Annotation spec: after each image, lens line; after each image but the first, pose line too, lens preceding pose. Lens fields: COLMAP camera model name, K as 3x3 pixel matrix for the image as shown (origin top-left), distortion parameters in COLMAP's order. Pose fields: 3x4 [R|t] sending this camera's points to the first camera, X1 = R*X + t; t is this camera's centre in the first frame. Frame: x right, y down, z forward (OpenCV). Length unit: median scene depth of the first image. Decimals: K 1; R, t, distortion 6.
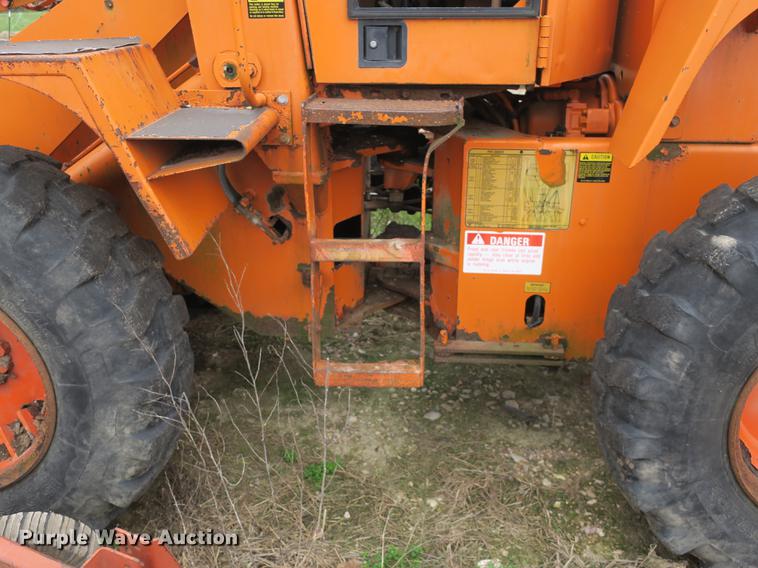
lens RADIAL K [[665.2, 0, 382.9], [0, 665.2, 283.9], [0, 0, 1]] dist [-0.009520, 0.009490]
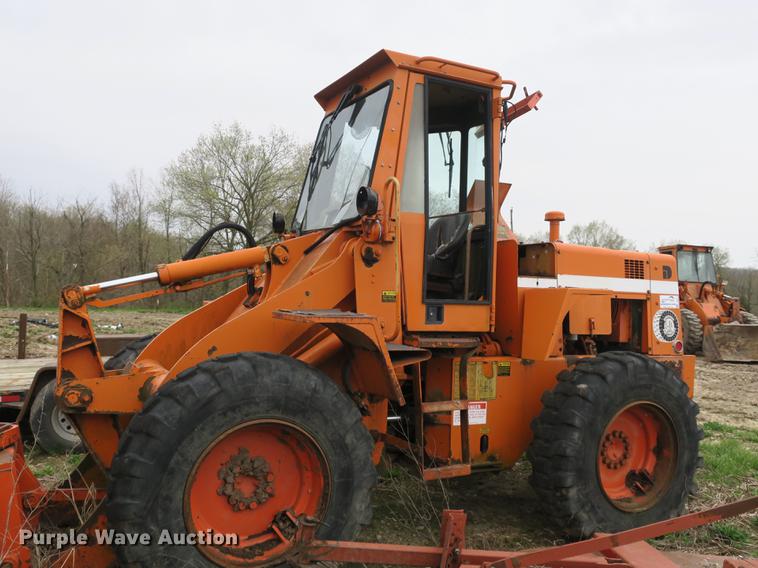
lens RADIAL K [[665.2, 0, 383.7], [0, 665.2, 287.2], [0, 0, 1]] dist [-0.009520, 0.009490]
pose [[0.865254, 0.034770, 0.500126, -1.301607], [0.162755, 0.924077, -0.345822, 0.309978], [-0.474180, 0.380622, 0.793902, -0.751688]]
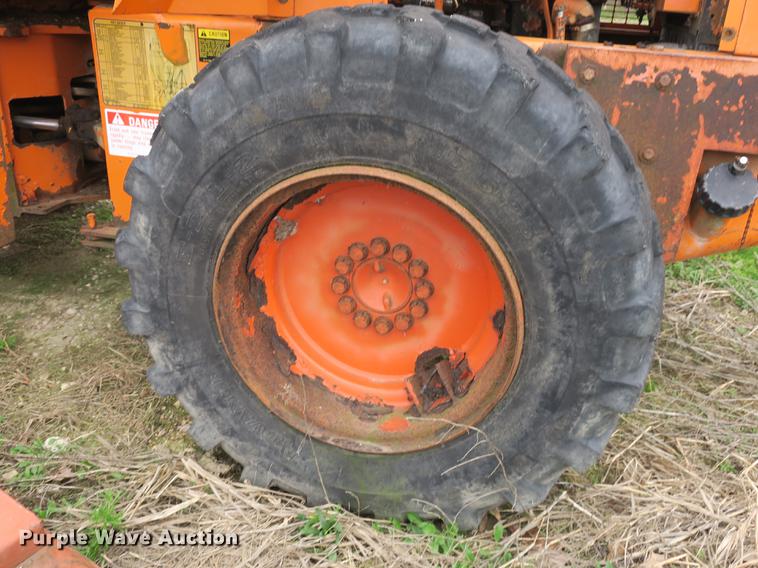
lens RADIAL K [[665.2, 0, 379.6], [0, 665.2, 284.1], [0, 0, 1]] dist [-0.009520, 0.009490]
pose [[0.985741, 0.113300, -0.124410, 0.814638], [-0.109906, 0.993366, 0.033834, 0.118670], [0.127418, -0.019678, 0.991654, 0.103713]]
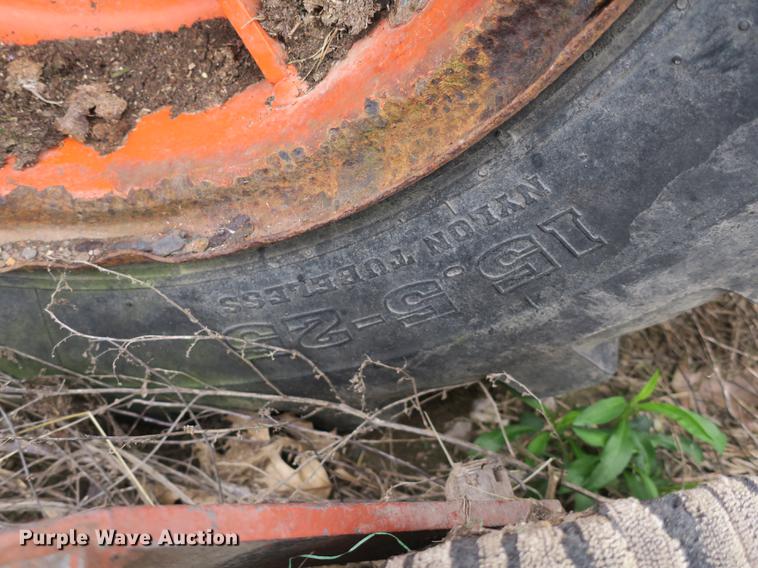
lens RADIAL K [[665.2, 0, 378.3], [0, 665.2, 284.0], [0, 0, 1]] dist [-0.009520, 0.009490]
pose [[0.999897, 0.009159, -0.011032, -0.567203], [-0.002168, 0.857133, 0.515090, 0.225395], [0.014173, -0.515014, 0.857065, 0.864207]]
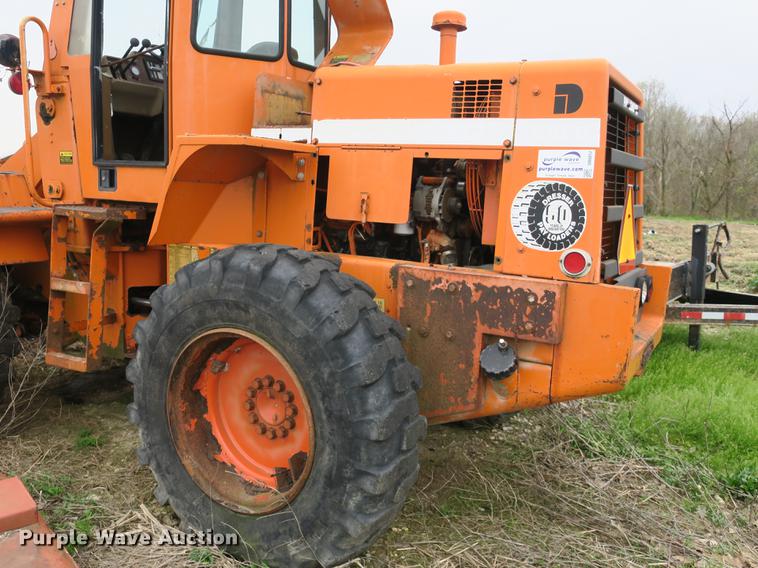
lens RADIAL K [[665.2, 0, 383.5], [0, 665.2, 284.8], [0, 0, 1]] dist [-0.009520, 0.009490]
pose [[0.899888, 0.101644, -0.424112, 1.529709], [-0.204506, 0.957264, -0.204504, 0.143787], [0.385200, 0.270765, 0.882217, -0.255949]]
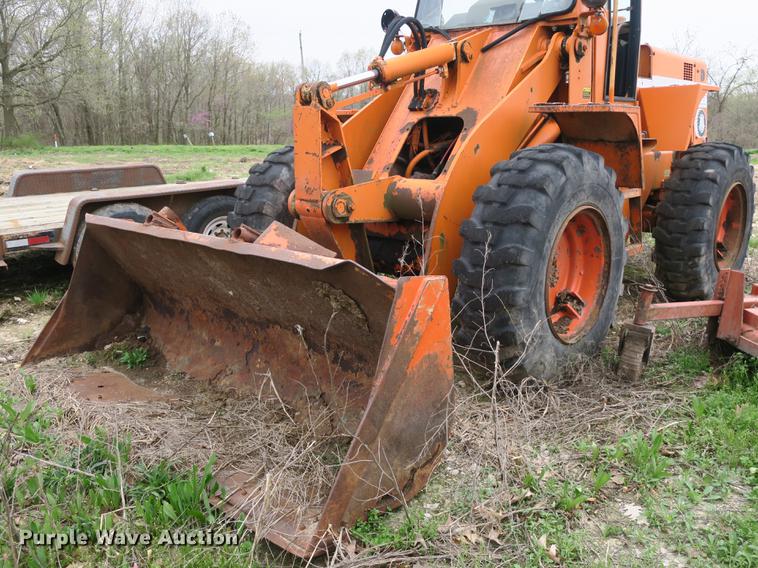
lens RADIAL K [[665.2, 0, 381.1], [0, 665.2, 285.9], [0, 0, 1]] dist [-0.009520, 0.009490]
pose [[0.643542, -0.174836, 0.745176, -2.472302], [0.298812, 0.953696, -0.034297, 0.081858], [-0.704674, 0.244739, 0.665986, 0.139753]]
